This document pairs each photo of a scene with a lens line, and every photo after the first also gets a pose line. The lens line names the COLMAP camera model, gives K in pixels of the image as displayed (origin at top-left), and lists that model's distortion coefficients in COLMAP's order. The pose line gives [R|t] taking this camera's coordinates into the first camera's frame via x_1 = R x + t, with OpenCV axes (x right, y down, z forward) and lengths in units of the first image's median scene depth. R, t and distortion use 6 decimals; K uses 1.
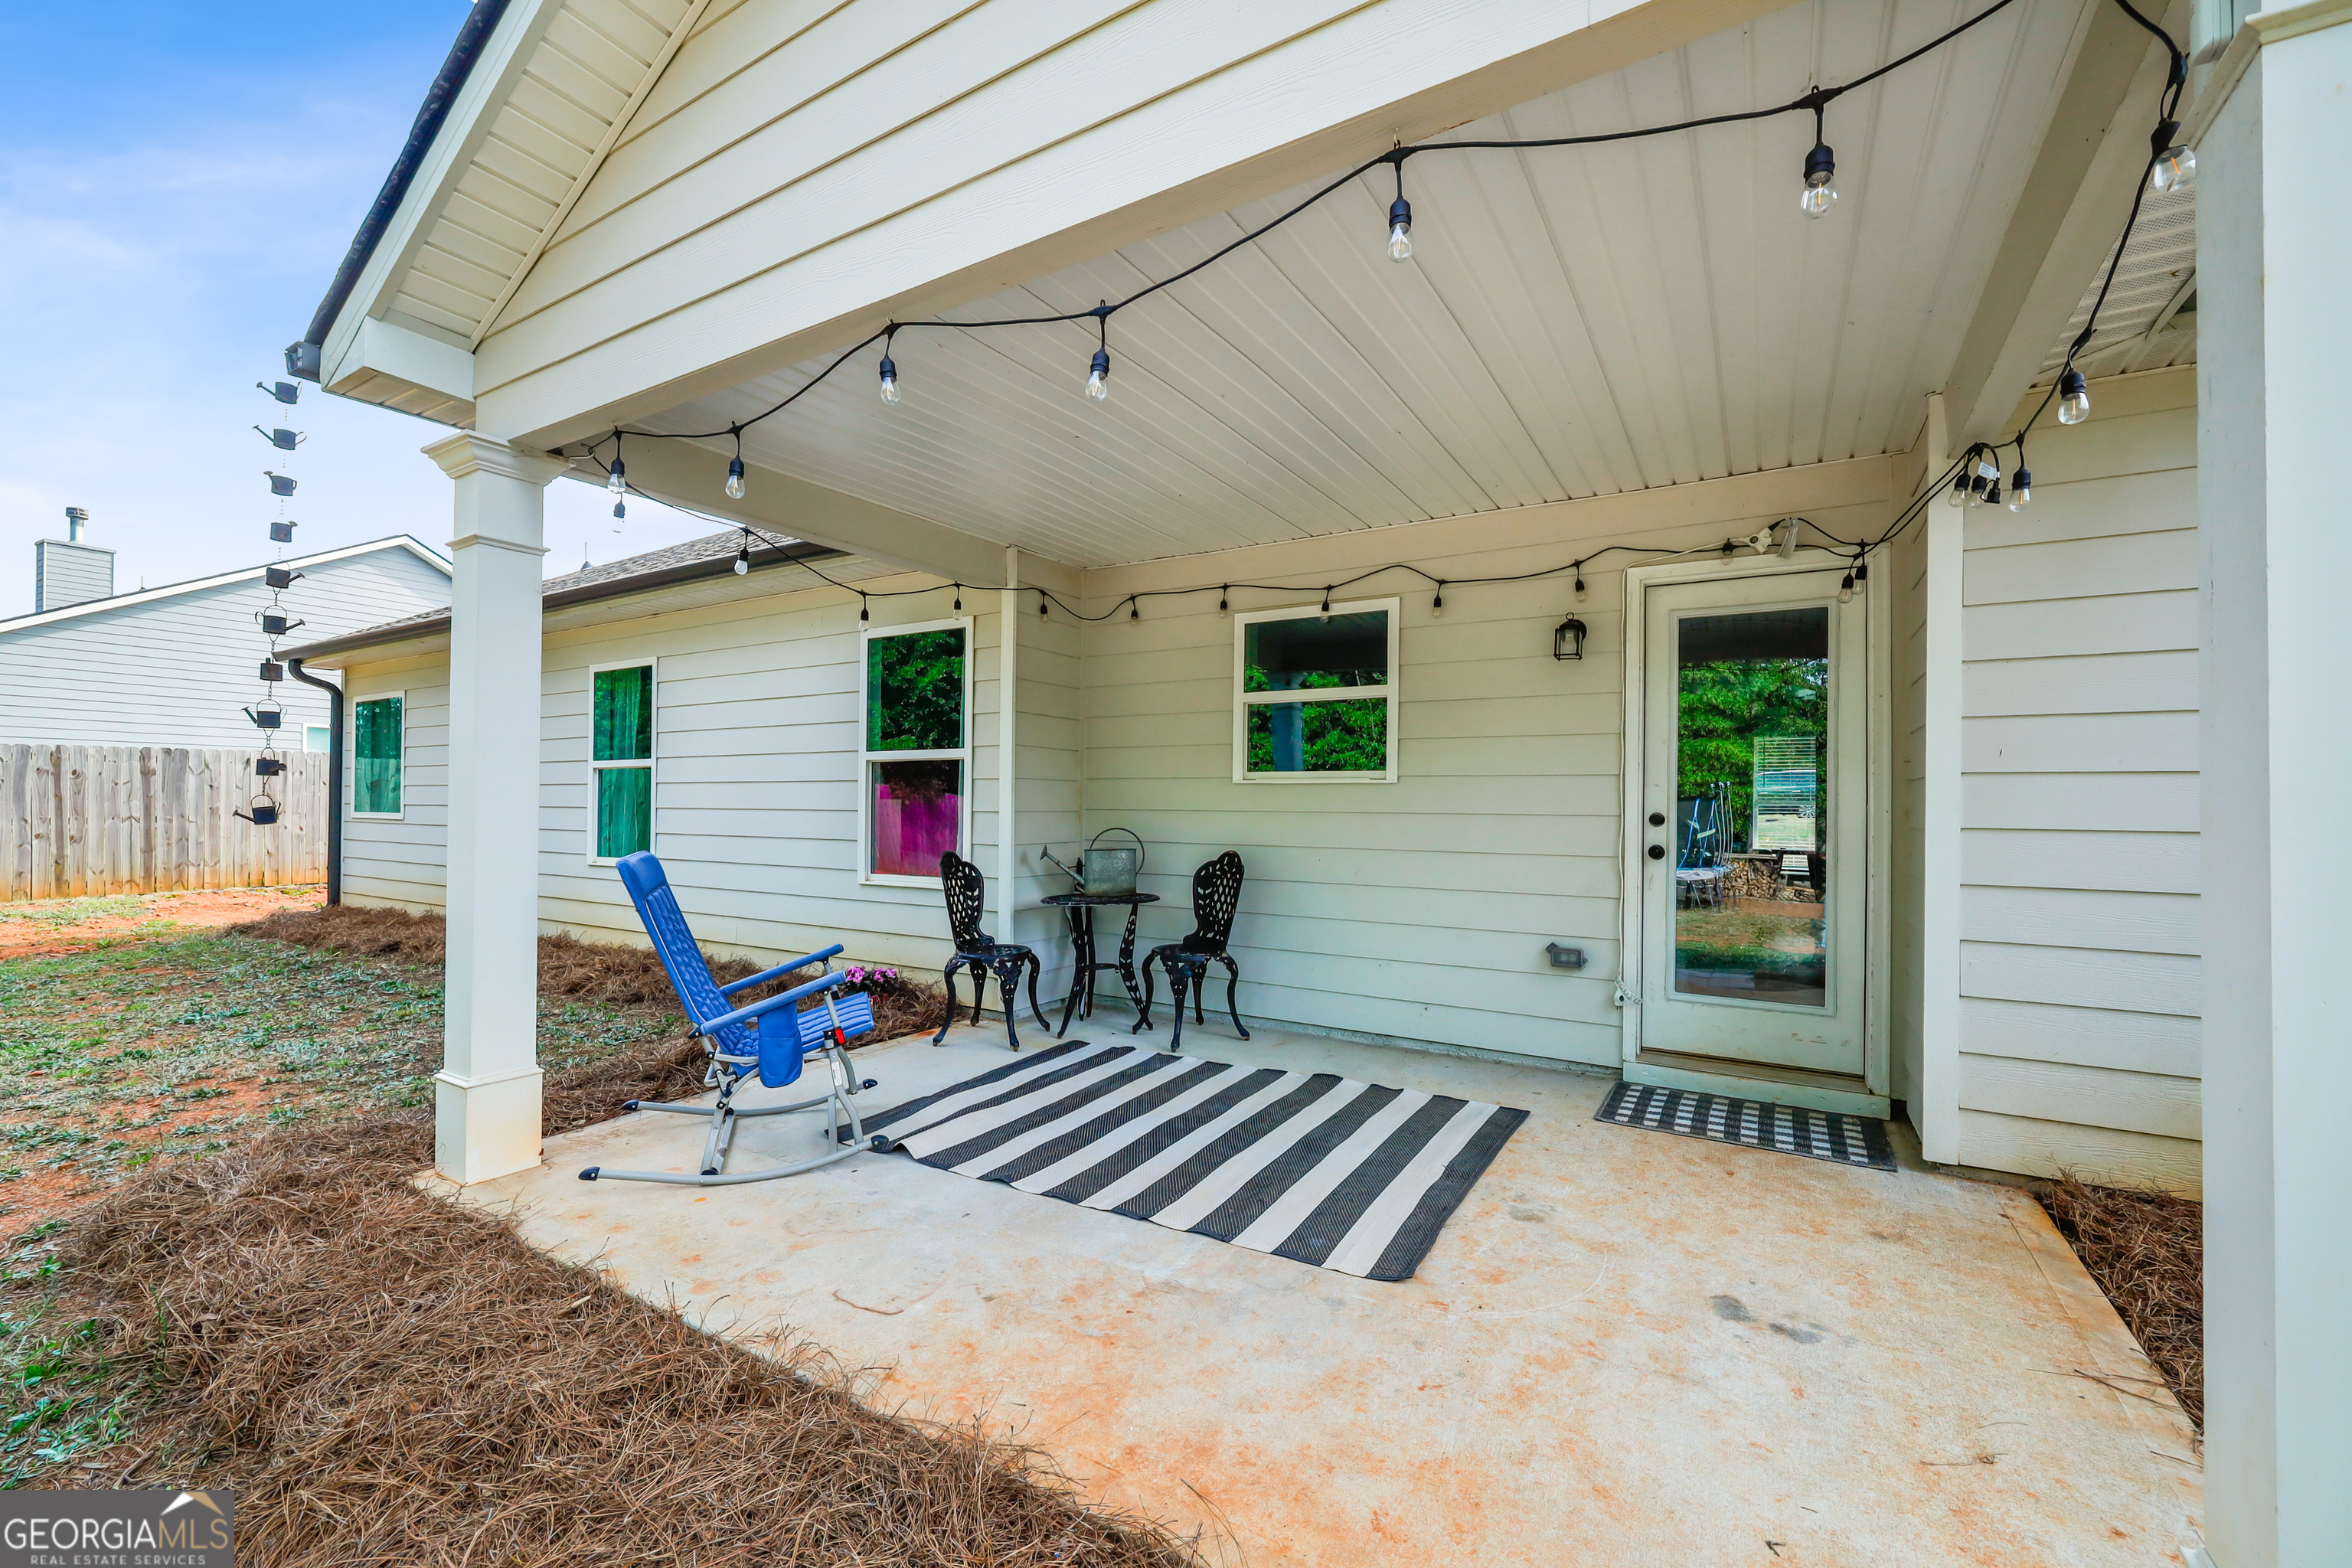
lens RADIAL K [[941.5, 0, 1176.0], [0, 941.5, 784.0], [0, 0, 1]] dist [-0.000944, -0.000075]
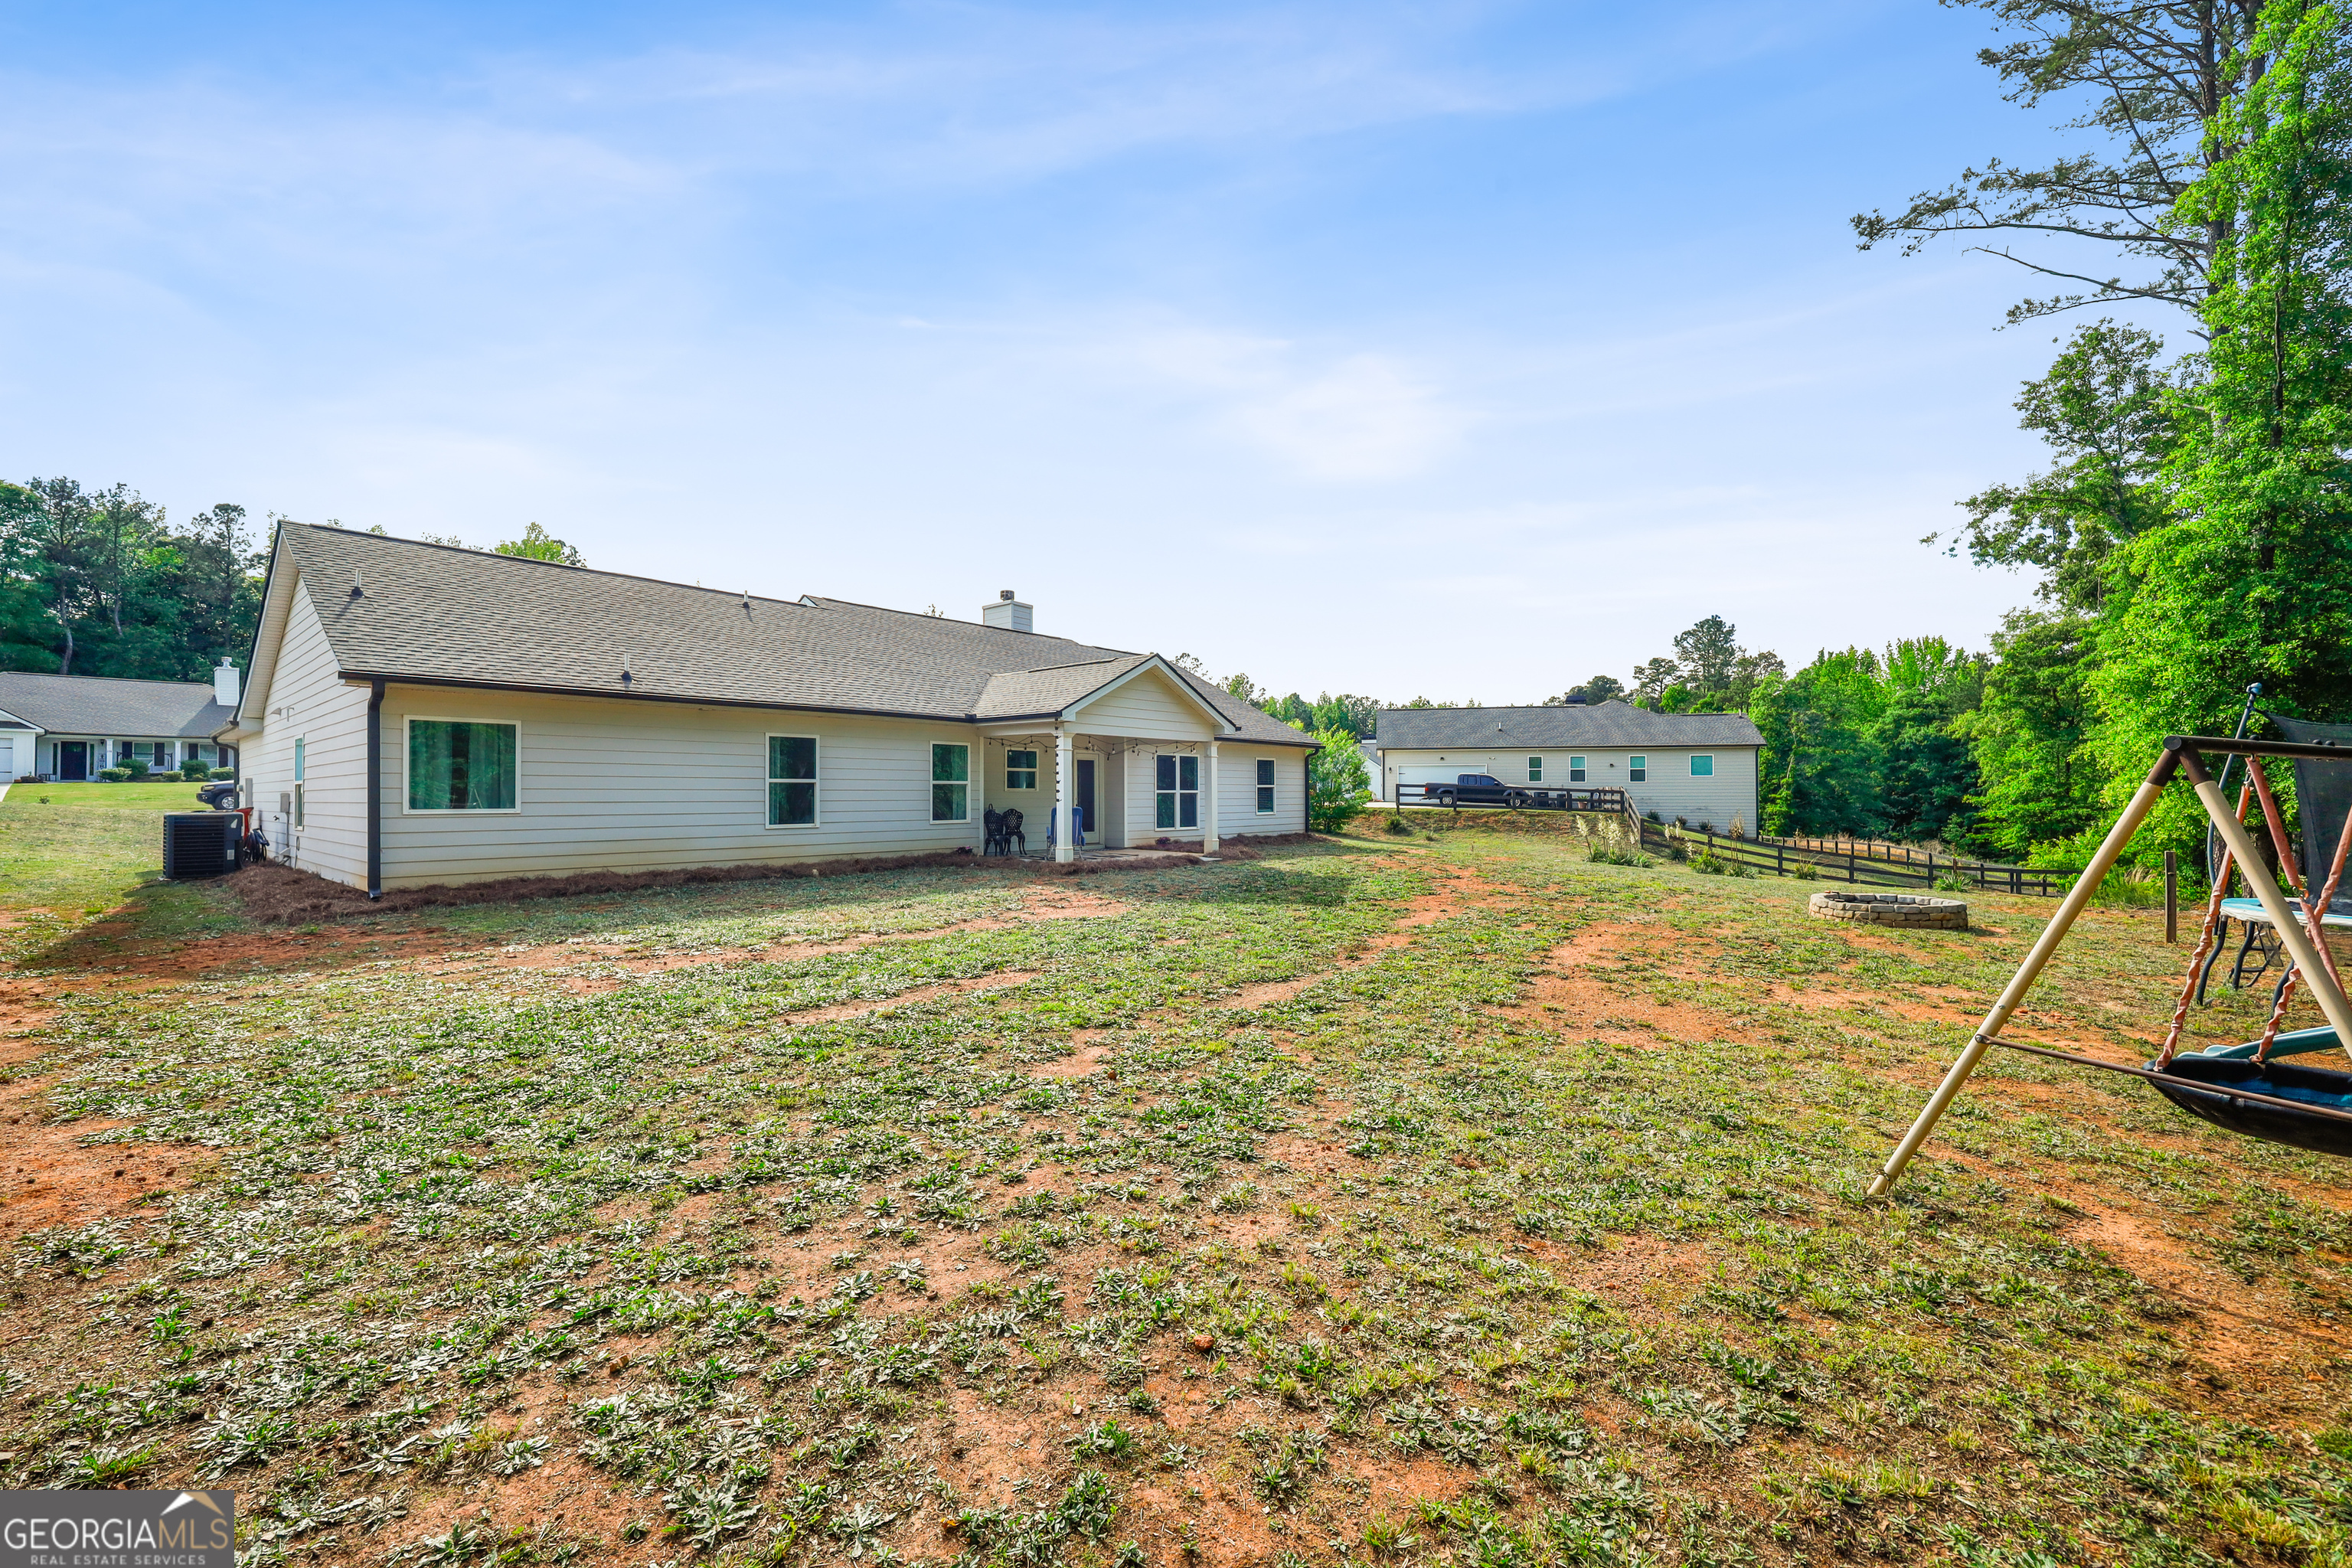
lens RADIAL K [[932.2, 0, 1176.0], [0, 932.2, 784.0], [0, 0, 1]] dist [0.000166, 0.000026]
pose [[0.187478, 0.011424, 0.982202, -3.119773], [-0.006548, 0.999925, -0.010380, 0.002376], [-0.982247, -0.004485, 0.187538, -0.343993]]
